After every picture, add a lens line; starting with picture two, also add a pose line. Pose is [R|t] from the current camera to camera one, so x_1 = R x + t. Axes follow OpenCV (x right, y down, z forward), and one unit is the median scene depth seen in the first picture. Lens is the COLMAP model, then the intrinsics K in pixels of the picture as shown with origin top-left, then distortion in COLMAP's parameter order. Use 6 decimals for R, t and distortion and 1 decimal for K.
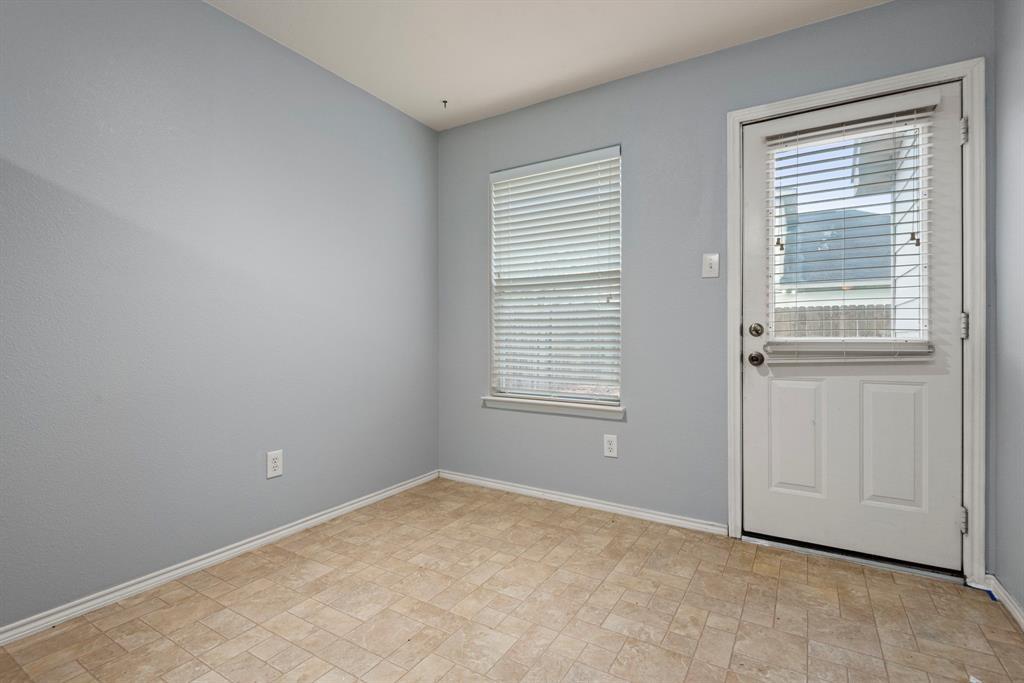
lens RADIAL K [[474.9, 0, 508.5], [0, 474.9, 334.8], [0, 0, 1]] dist [0.026736, -0.017002]
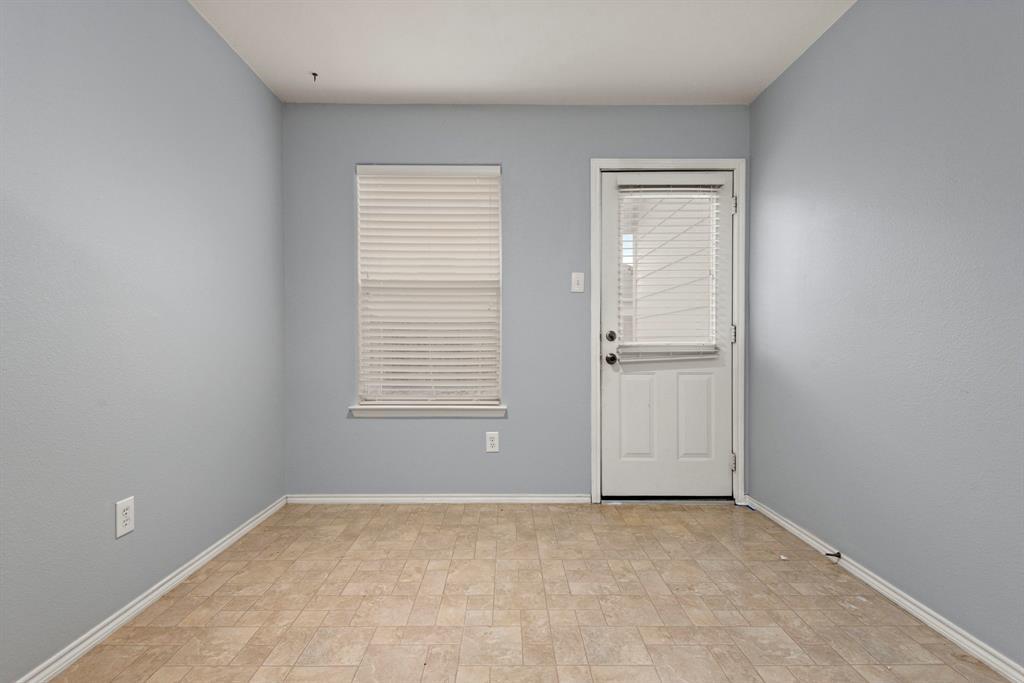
lens RADIAL K [[474.9, 0, 498.7], [0, 474.9, 341.4], [0, 0, 1]] dist [0.026736, -0.017002]
pose [[0.850465, 0.000130, 0.526031, -0.395576], [-0.002939, 0.999986, 0.004503, -0.000422], [-0.526023, -0.005375, 0.850453, 0.086658]]
